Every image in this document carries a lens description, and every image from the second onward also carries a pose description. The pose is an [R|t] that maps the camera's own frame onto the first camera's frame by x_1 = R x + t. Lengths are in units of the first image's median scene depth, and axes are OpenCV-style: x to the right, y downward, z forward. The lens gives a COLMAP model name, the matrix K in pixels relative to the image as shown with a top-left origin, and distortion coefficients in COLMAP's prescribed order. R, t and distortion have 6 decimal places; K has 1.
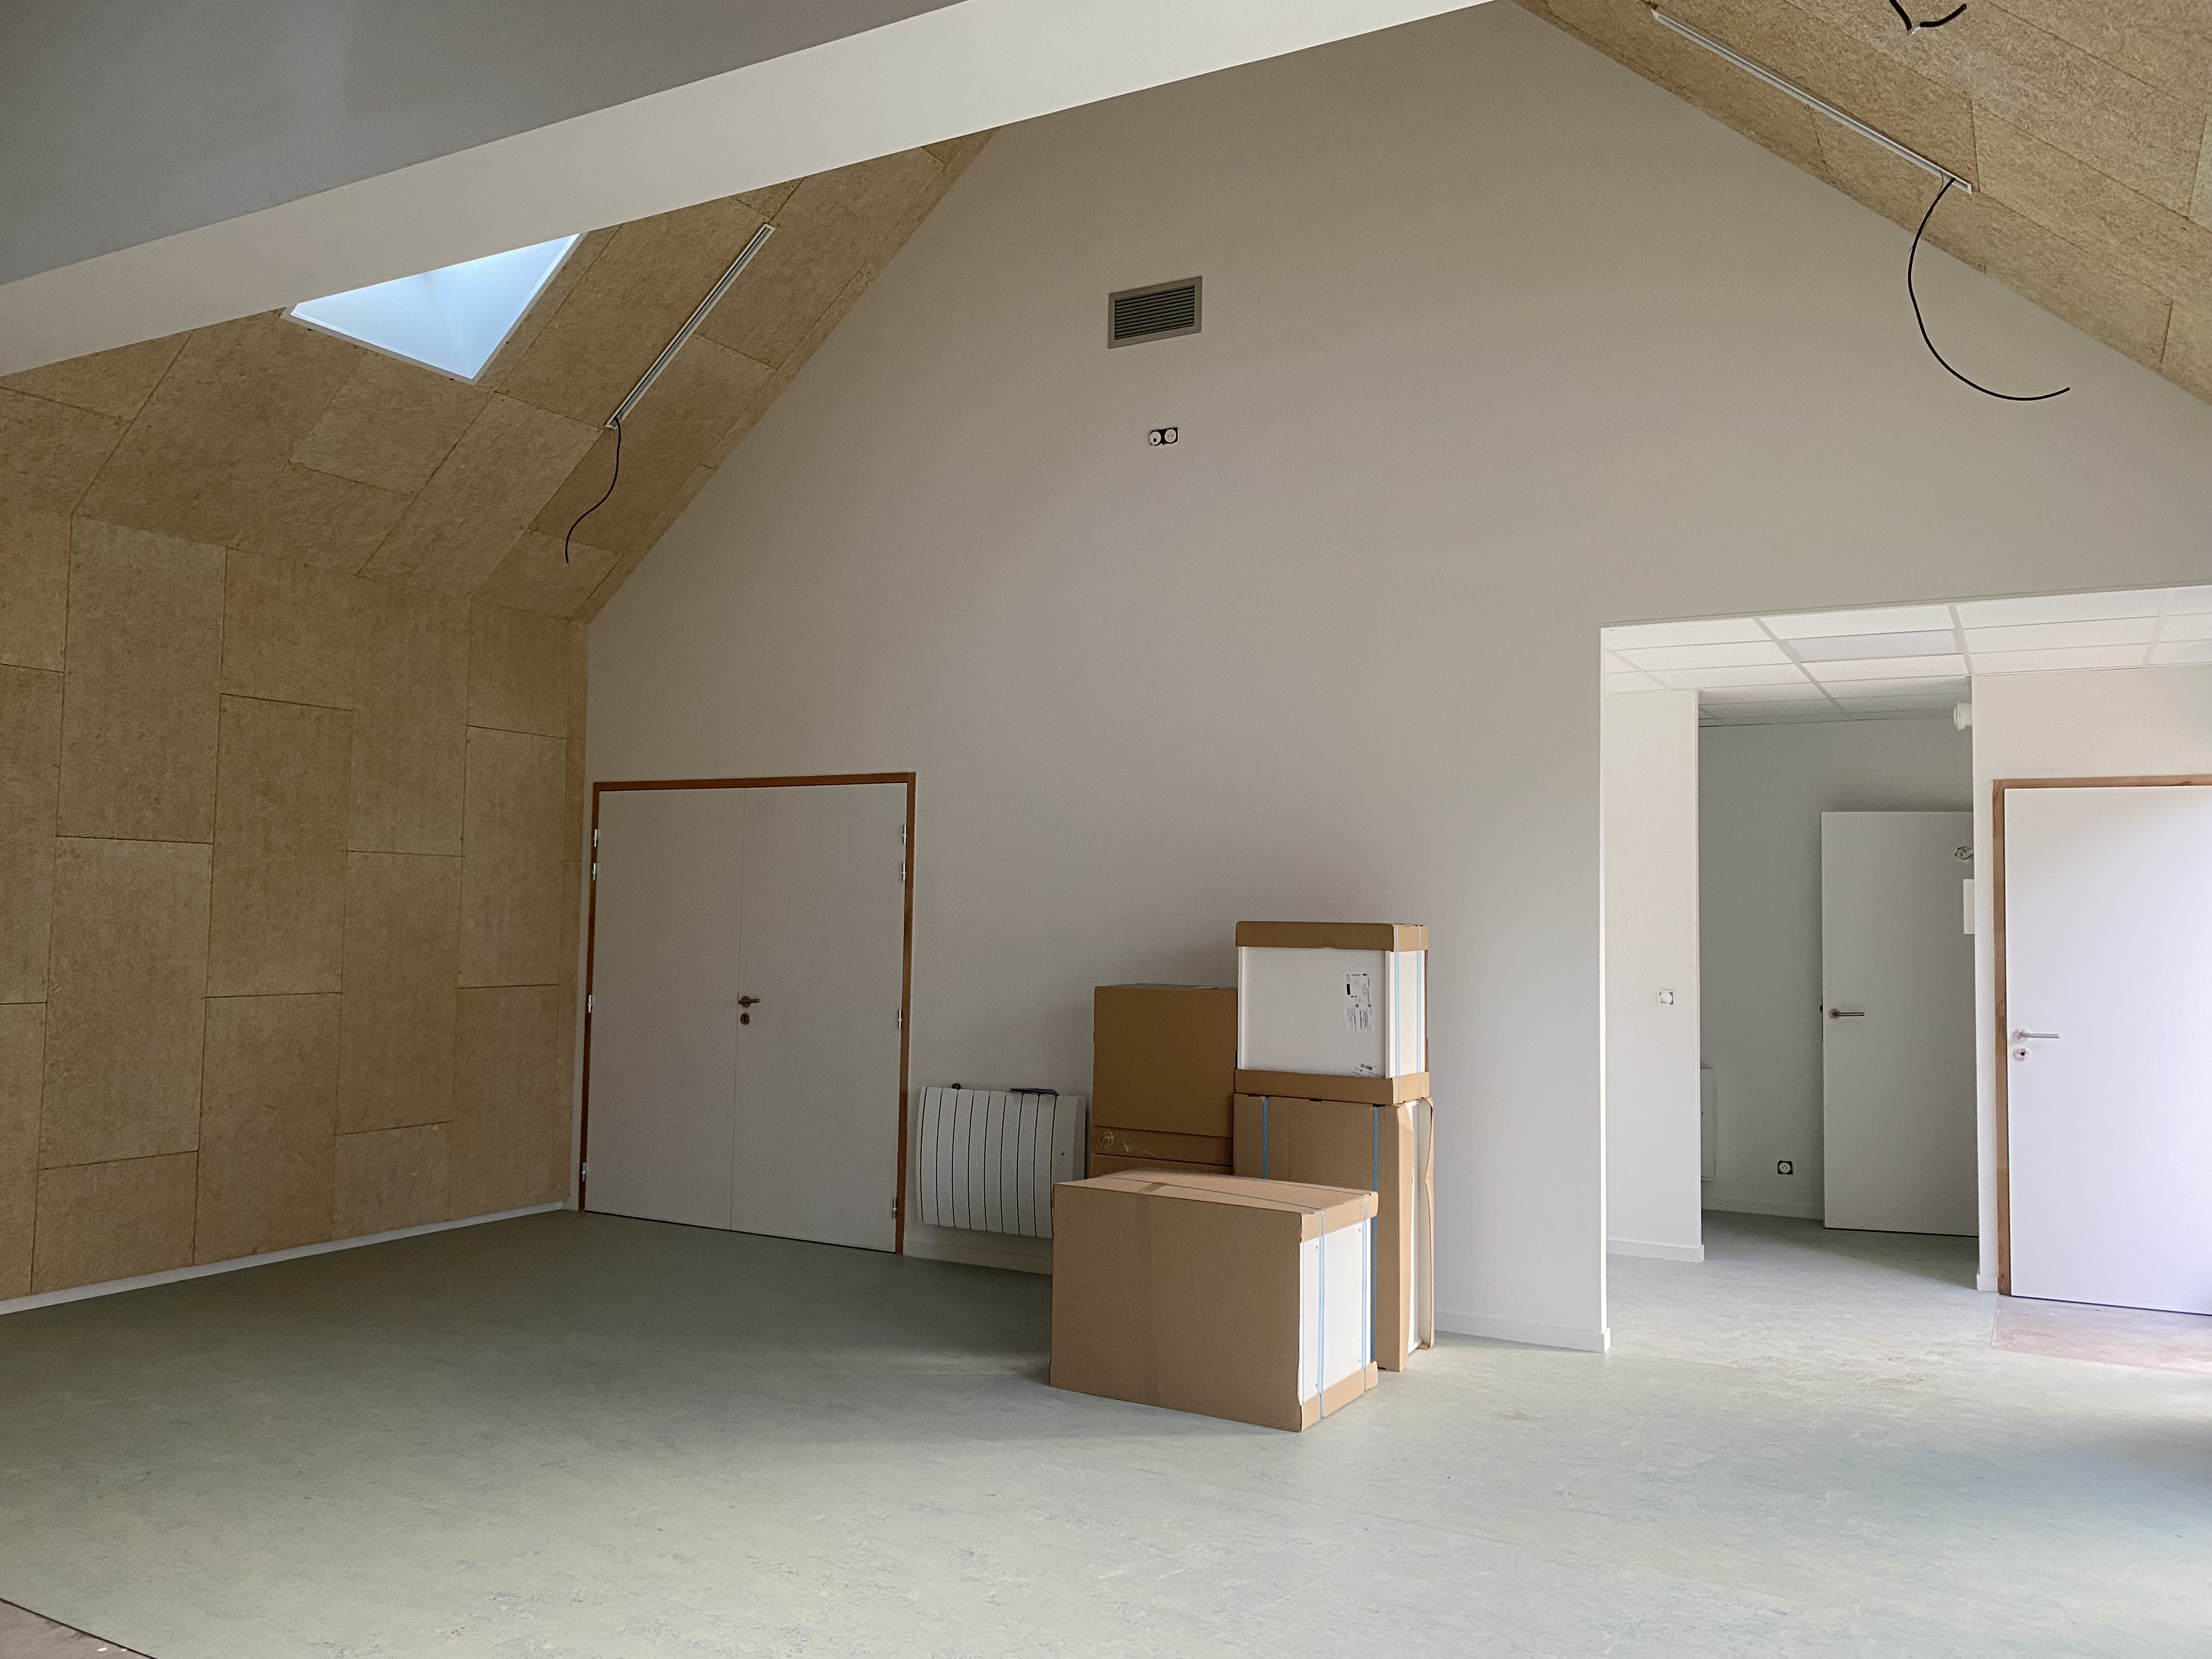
lens RADIAL K [[1693.4, 0, 1101.6], [0, 1693.4, 818.4], [0, 0, 1]] dist [0.029386, -0.042251]
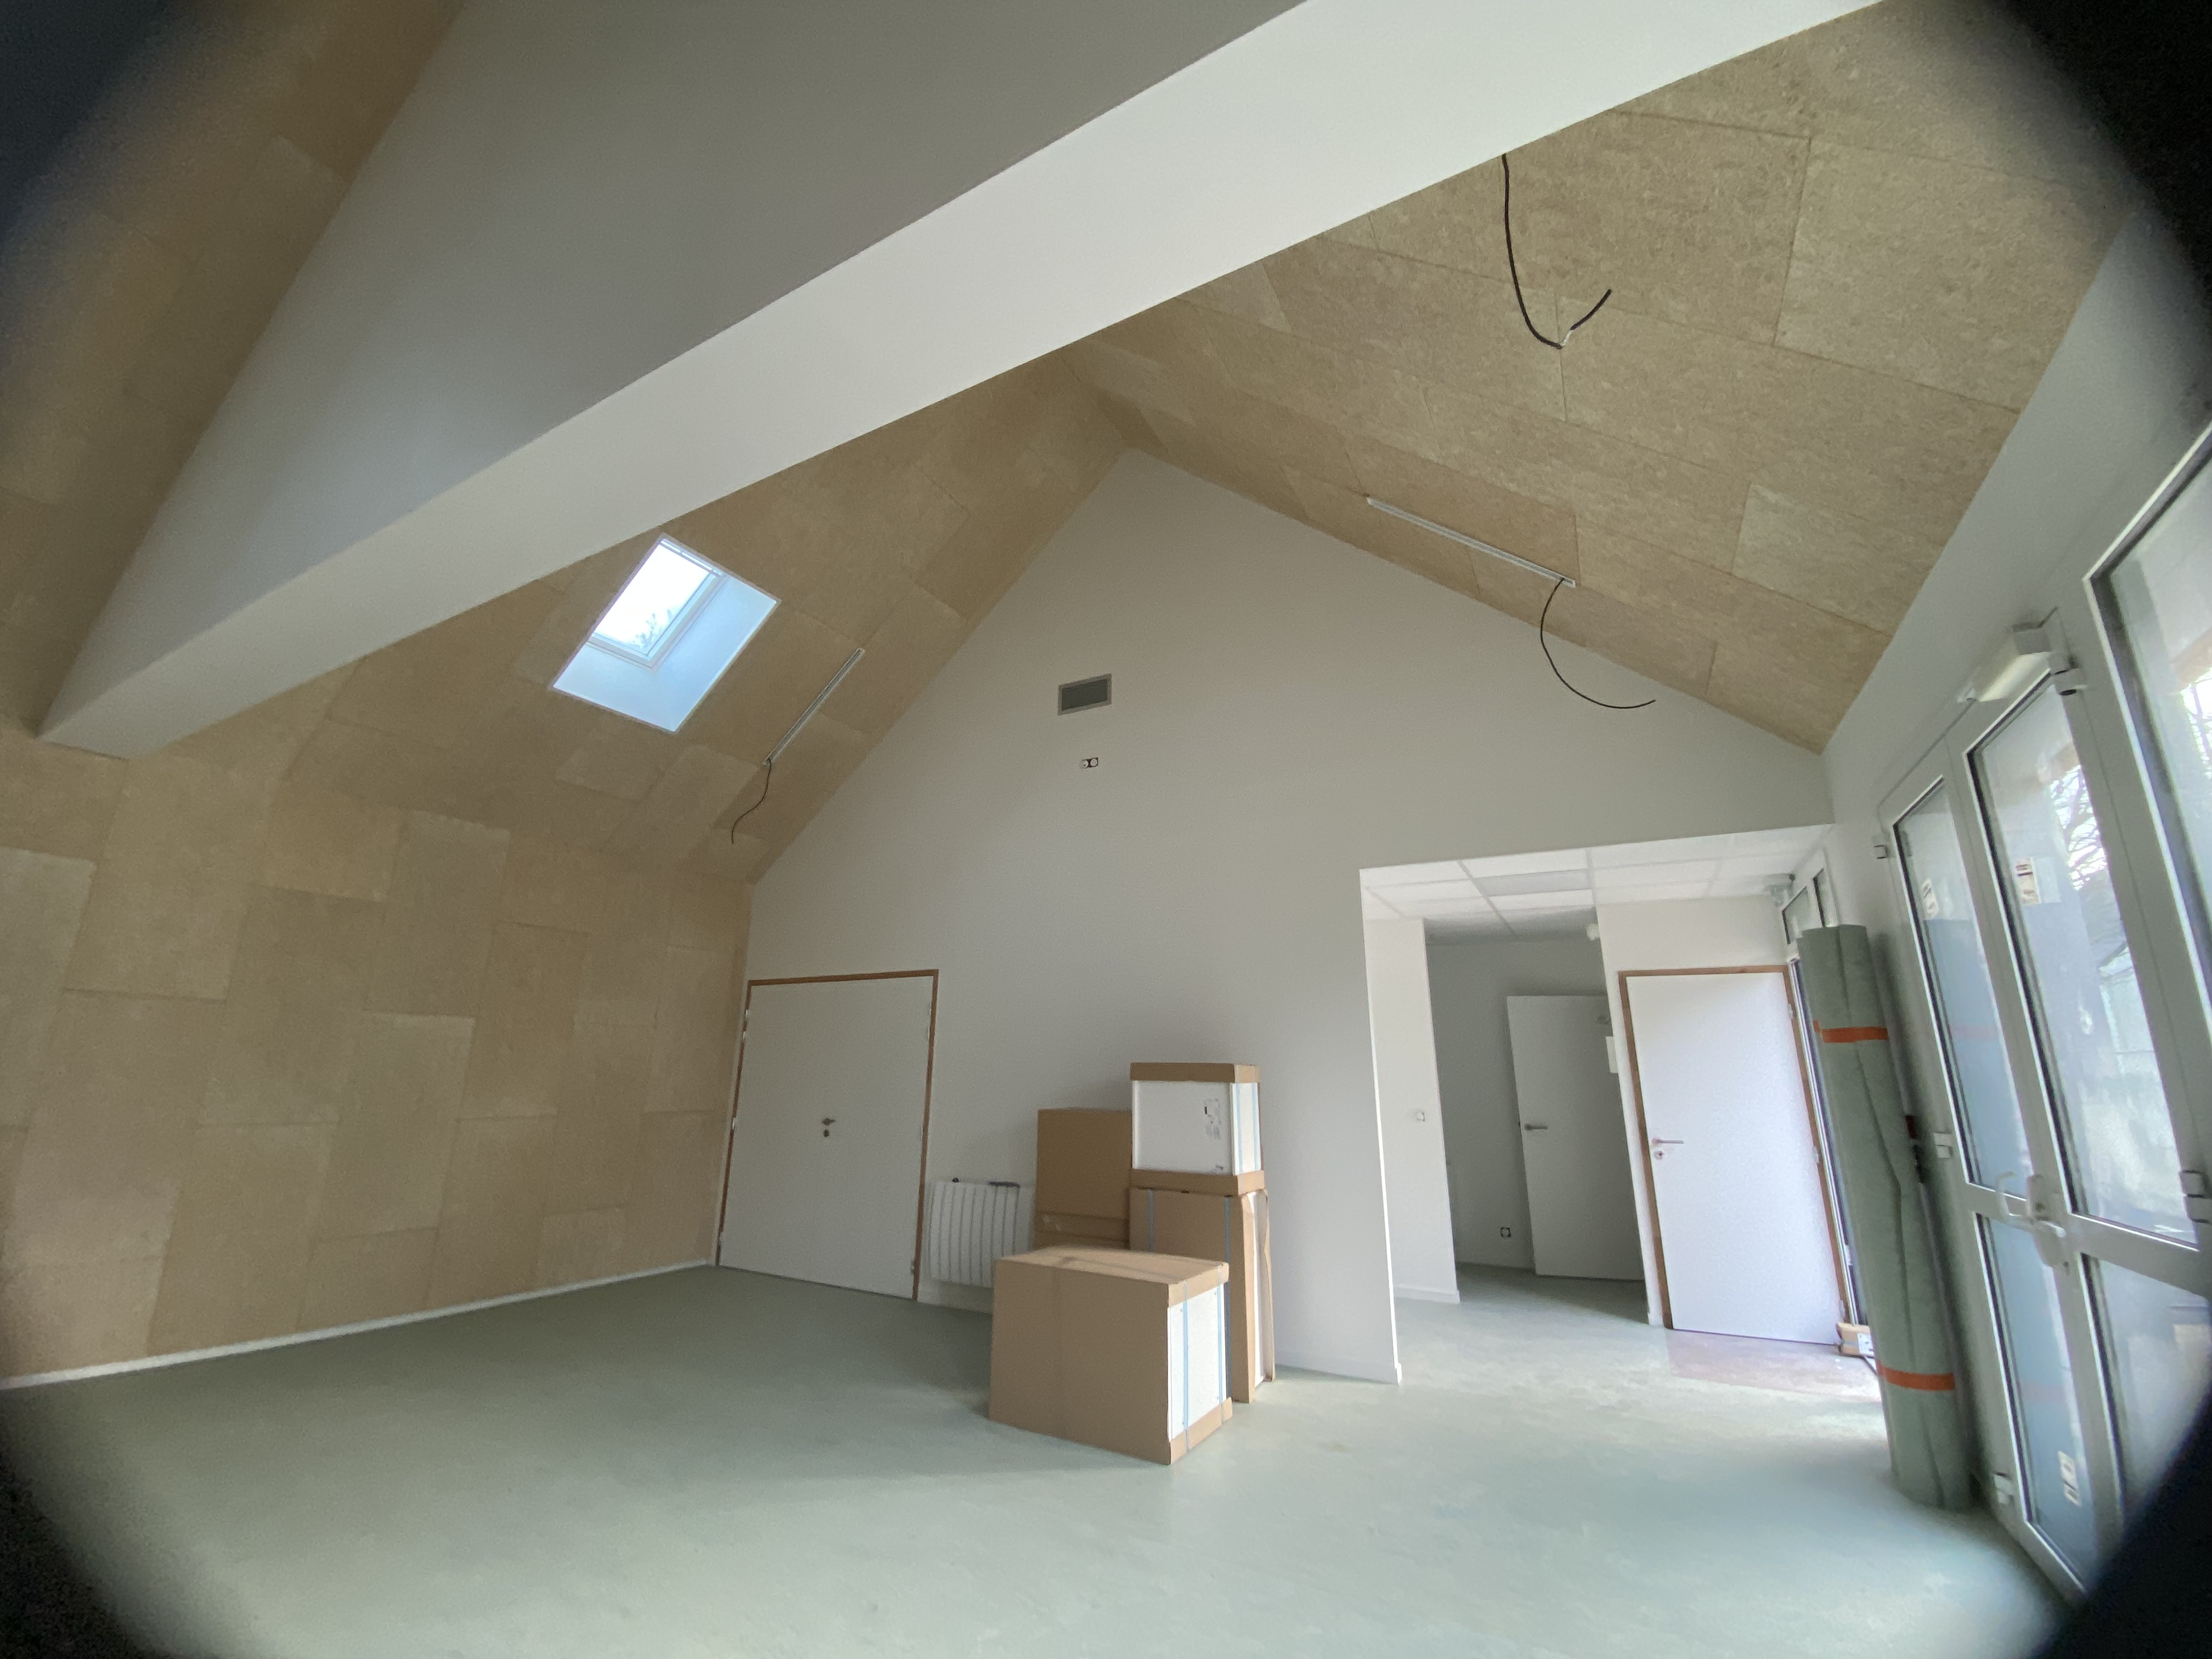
lens RADIAL K [[890.5, 0, 1096.0], [0, 890.5, 827.1], [0, 0, 1]] dist [0.021566, -0.025754]
pose [[0.999963, -0.005836, -0.006319, 0.052128], [0.004390, 0.977997, -0.208574, 0.019222], [0.007397, 0.208538, 0.977986, 0.175031]]
